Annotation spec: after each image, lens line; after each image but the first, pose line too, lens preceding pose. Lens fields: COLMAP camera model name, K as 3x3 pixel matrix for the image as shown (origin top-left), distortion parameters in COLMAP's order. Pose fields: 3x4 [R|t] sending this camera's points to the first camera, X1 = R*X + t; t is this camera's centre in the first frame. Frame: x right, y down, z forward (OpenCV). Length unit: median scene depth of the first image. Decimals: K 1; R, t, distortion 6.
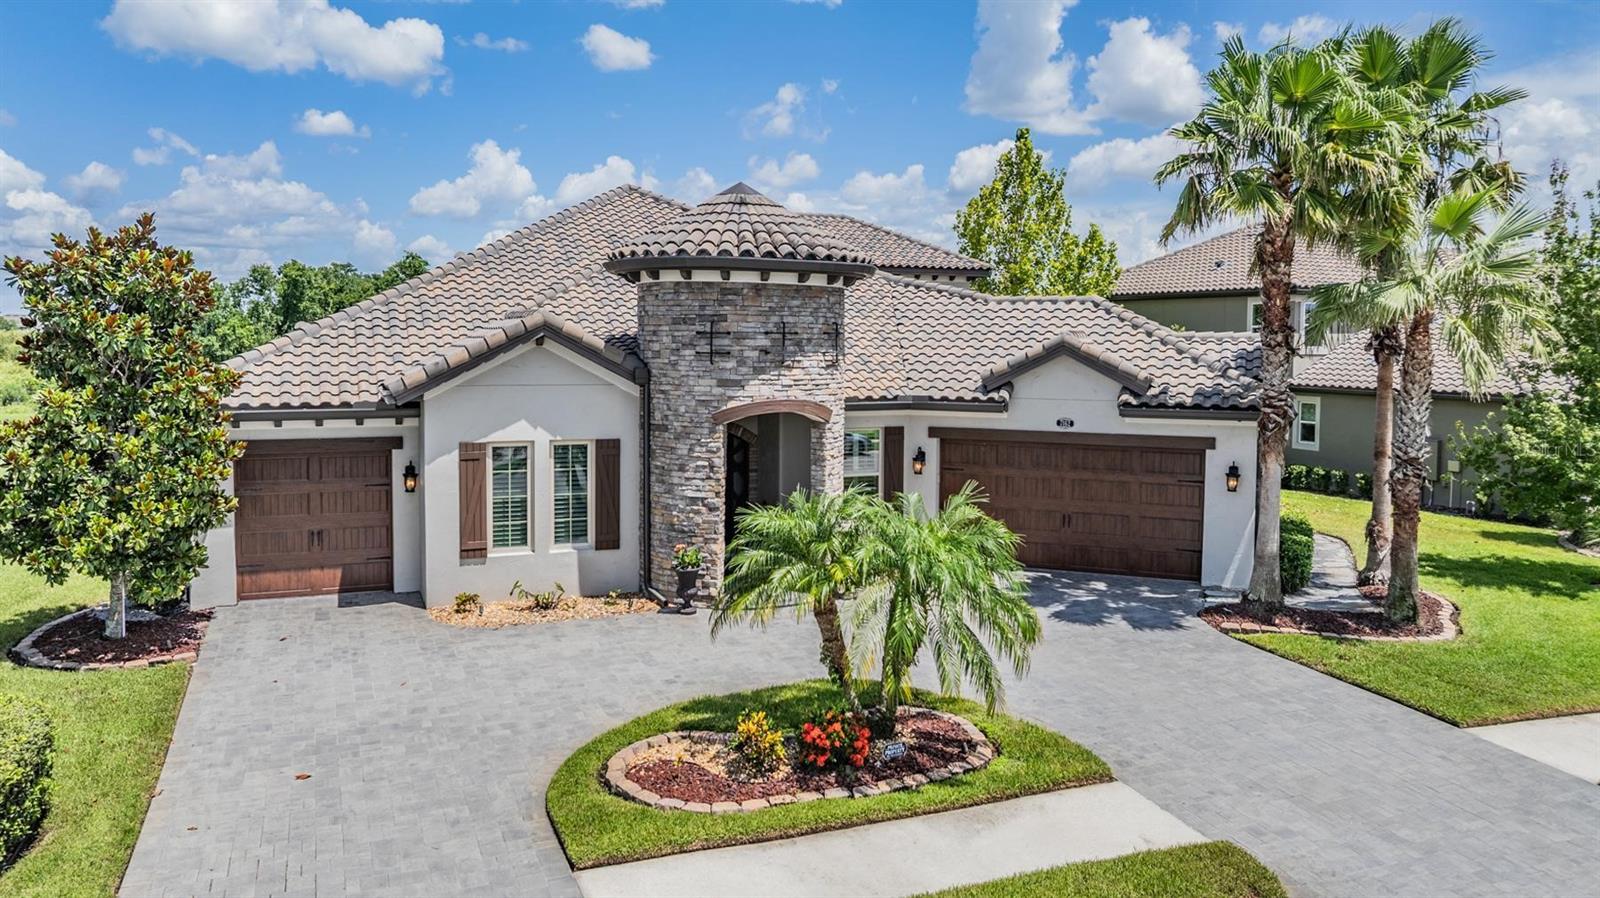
lens RADIAL K [[1125.5, 0, 773.7], [0, 1125.5, 448.3], [0, 0, 1]] dist [-0.010706, -0.001374]
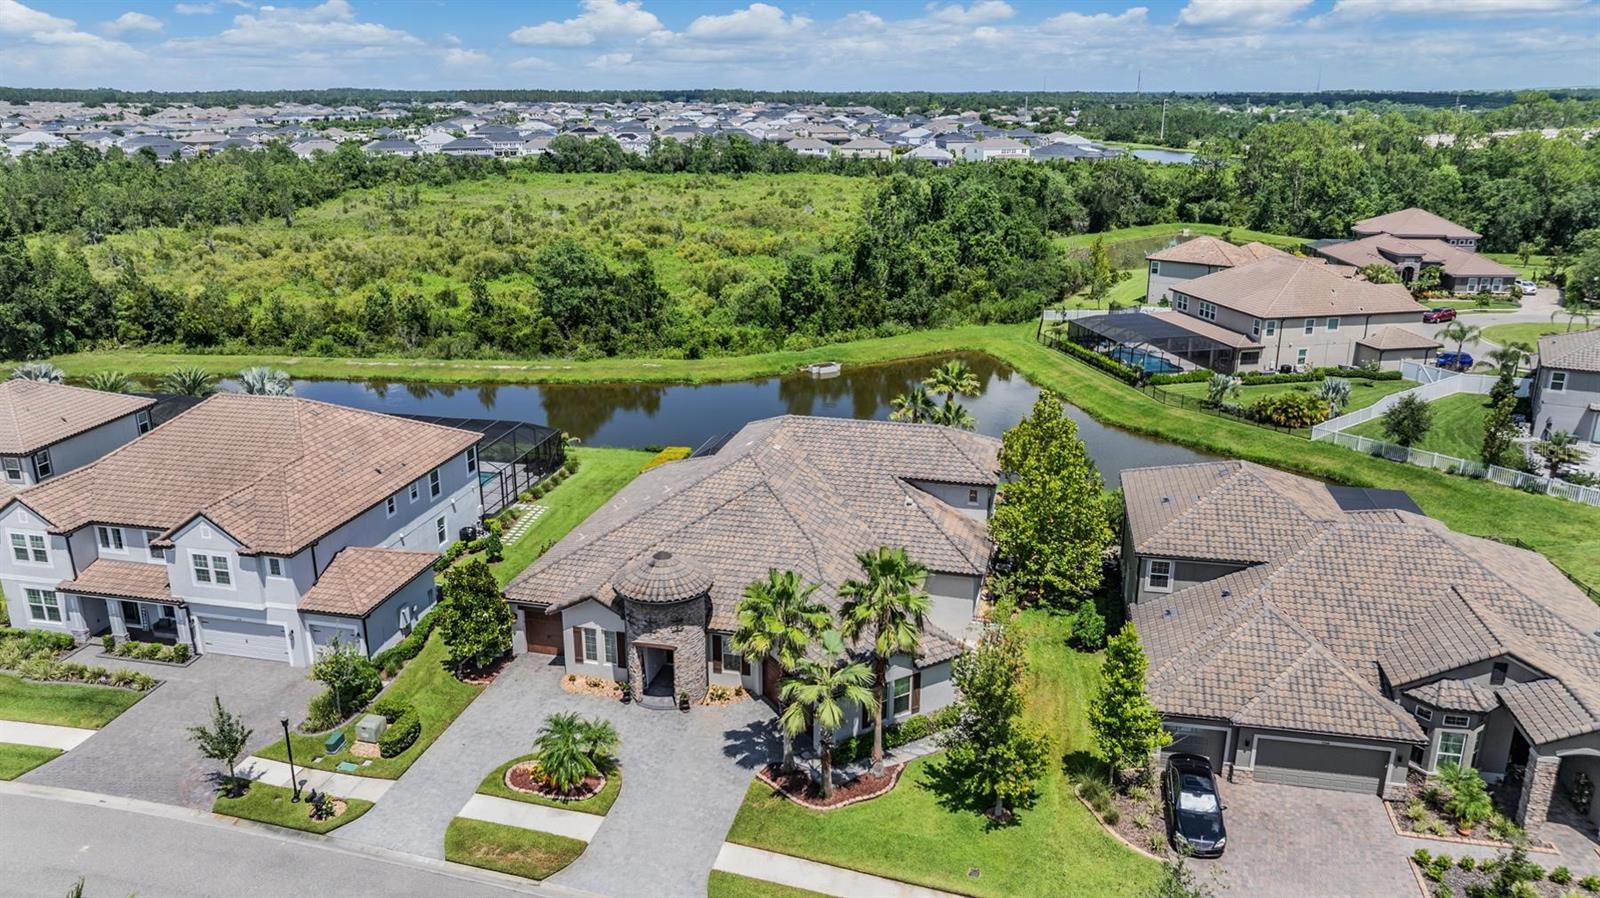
lens RADIAL K [[1115.1, 0, 777.3], [0, 1115.1, 430.7], [0, 0, 1]] dist [-0.008087, -0.004111]
pose [[0.789814, 0.163768, -0.591079, 1.741065], [-0.039893, 0.975370, 0.216936, -1.130300], [0.612048, -0.147759, 0.776894, -0.843148]]
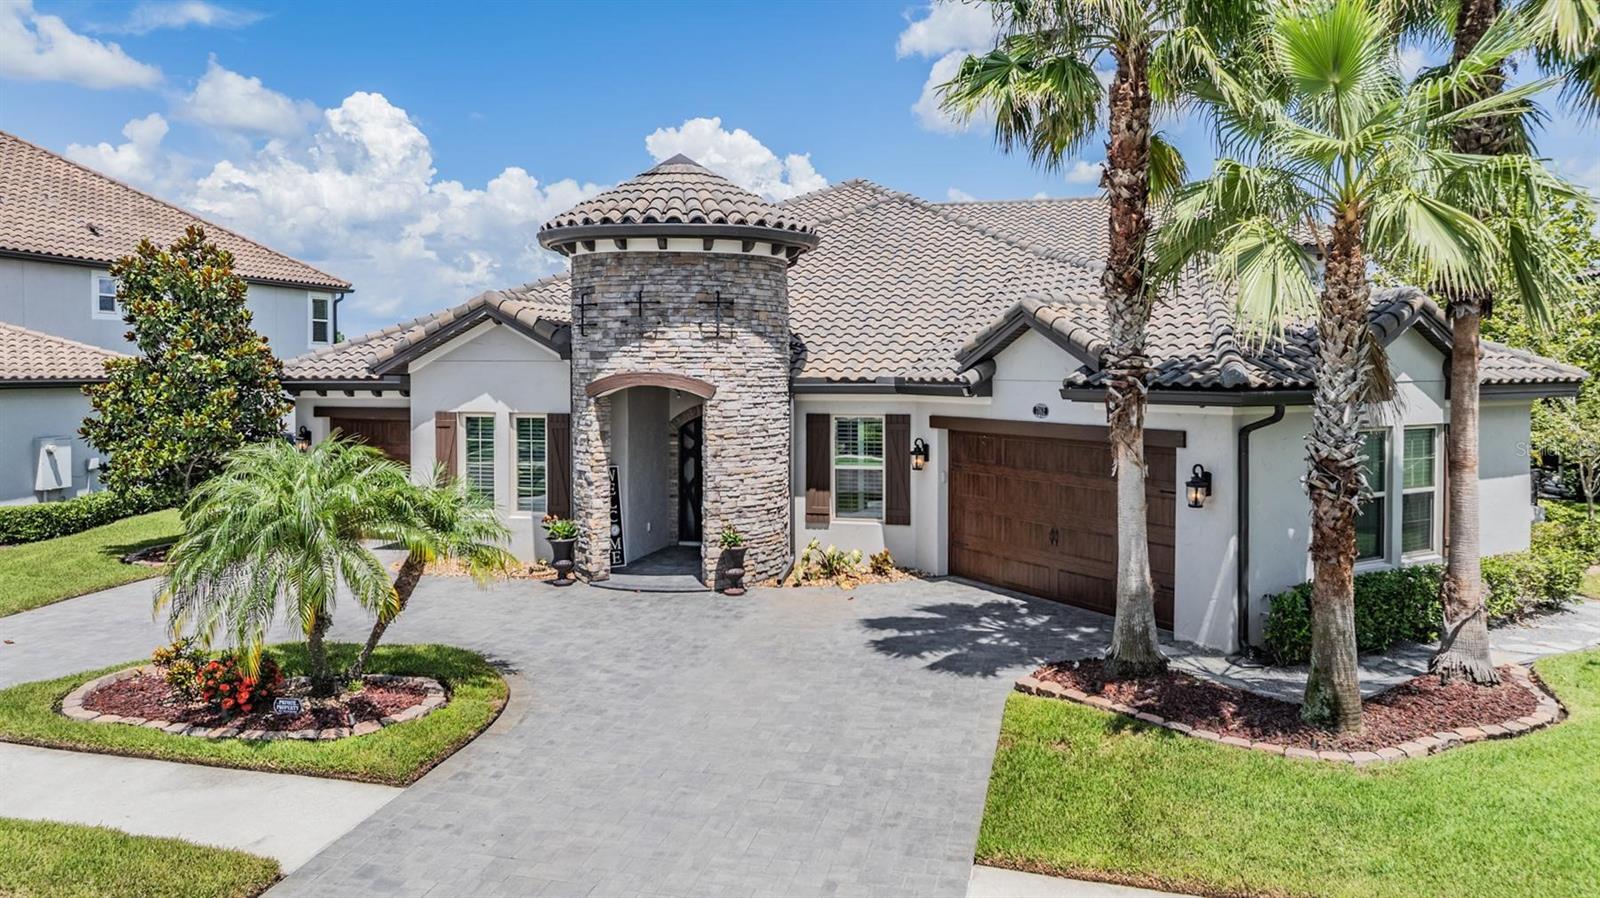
lens RADIAL K [[1117.3, 0, 803.0], [0, 1117.3, 402.4], [0, 0, 1]] dist [-0.016710, -0.000649]
pose [[0.803592, 0.012058, -0.595059, 0.662140], [-0.053862, 0.997166, -0.052532, 0.024138], [0.592739, 0.074266, 0.801963, 0.314034]]
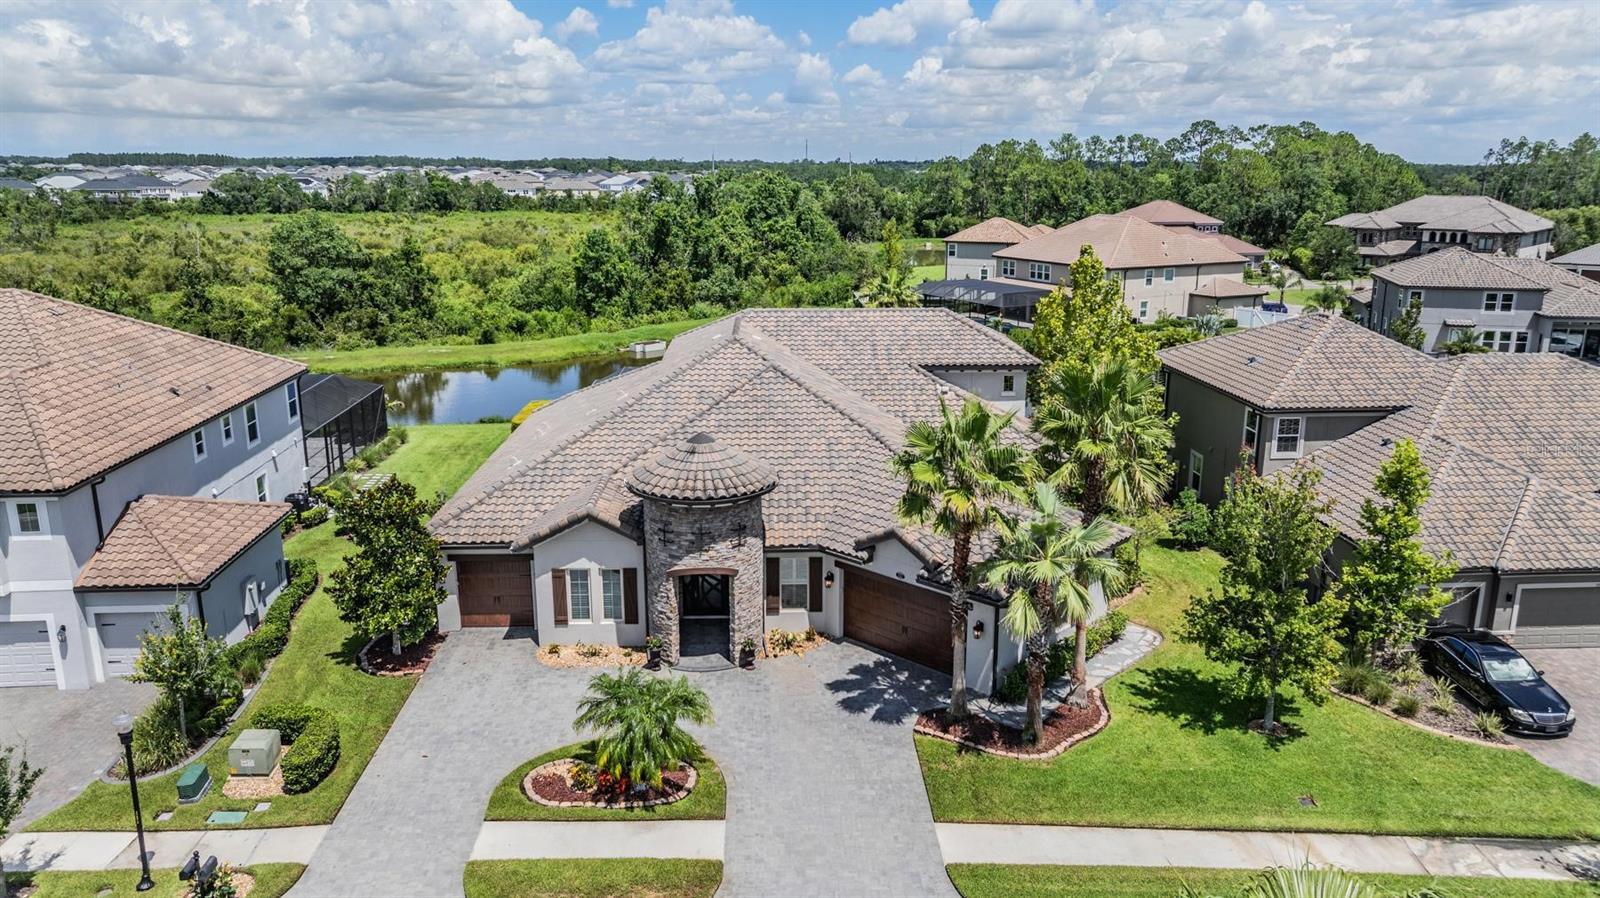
lens RADIAL K [[1113.1, 0, 781.5], [0, 1113.1, 448.1], [0, 0, 1]] dist [-0.014062, 0.002708]
pose [[0.933222, 0.079695, -0.350352, 0.729457], [-0.024632, 0.986987, 0.158901, -0.513443], [0.358456, -0.139660, 0.923041, -0.589174]]
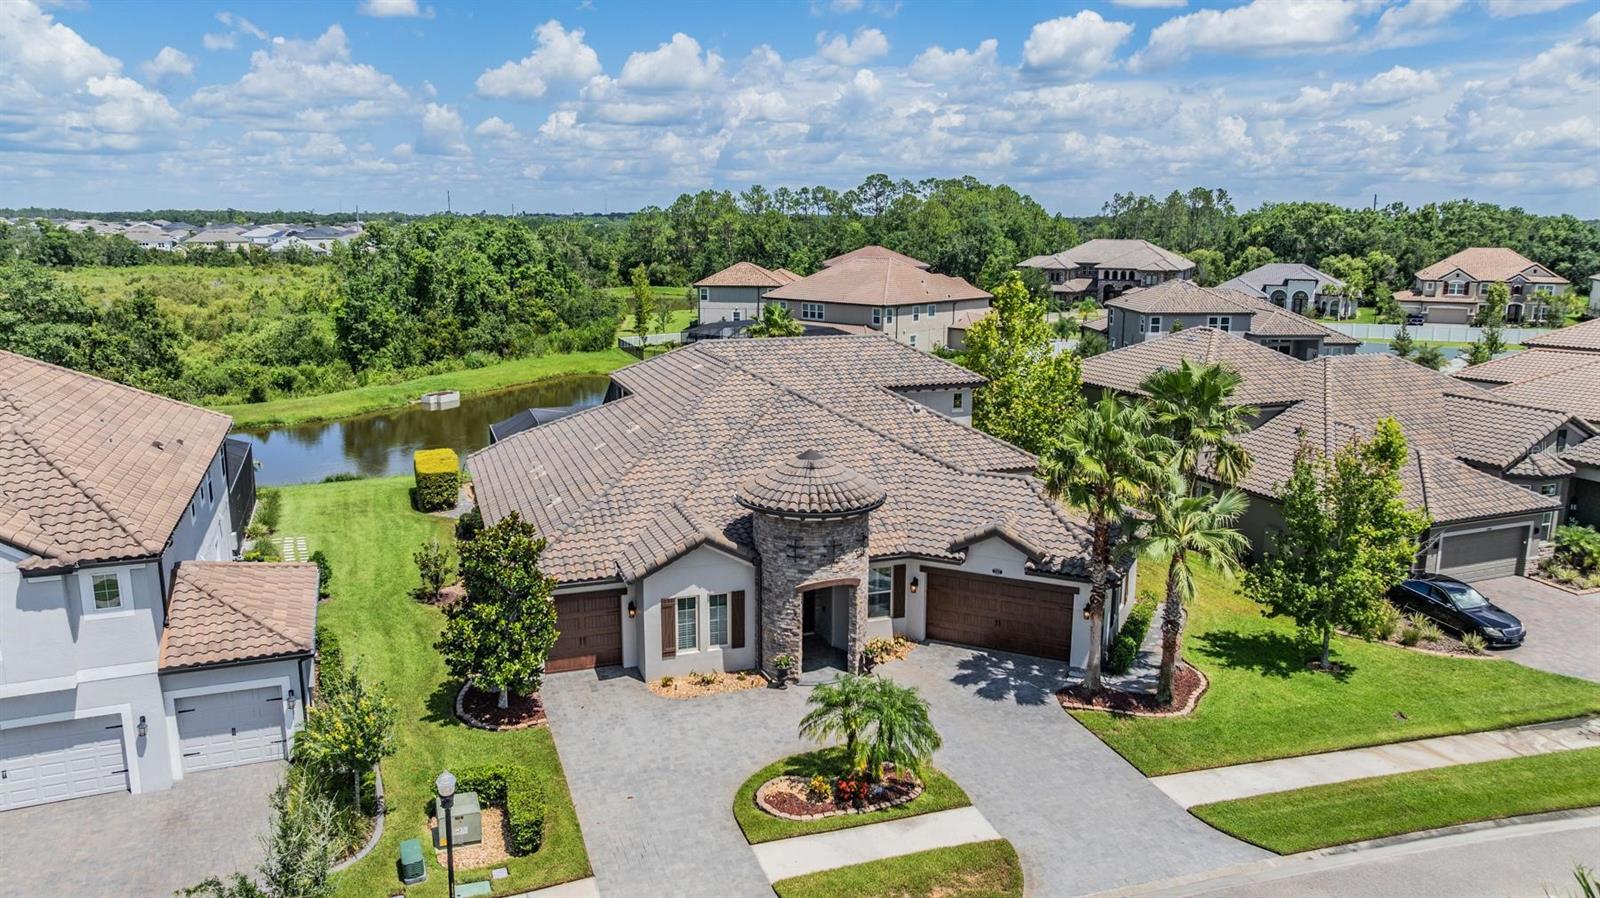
lens RADIAL K [[1125.5, 0, 773.7], [0, 1125.5, 448.3], [0, 0, 1]] dist [-0.010706, -0.001374]
pose [[0.998248, 0.005180, -0.058941, 0.017694], [0.001209, 0.994168, 0.107835, -0.449604], [0.059156, -0.107718, 0.992420, -0.818559]]
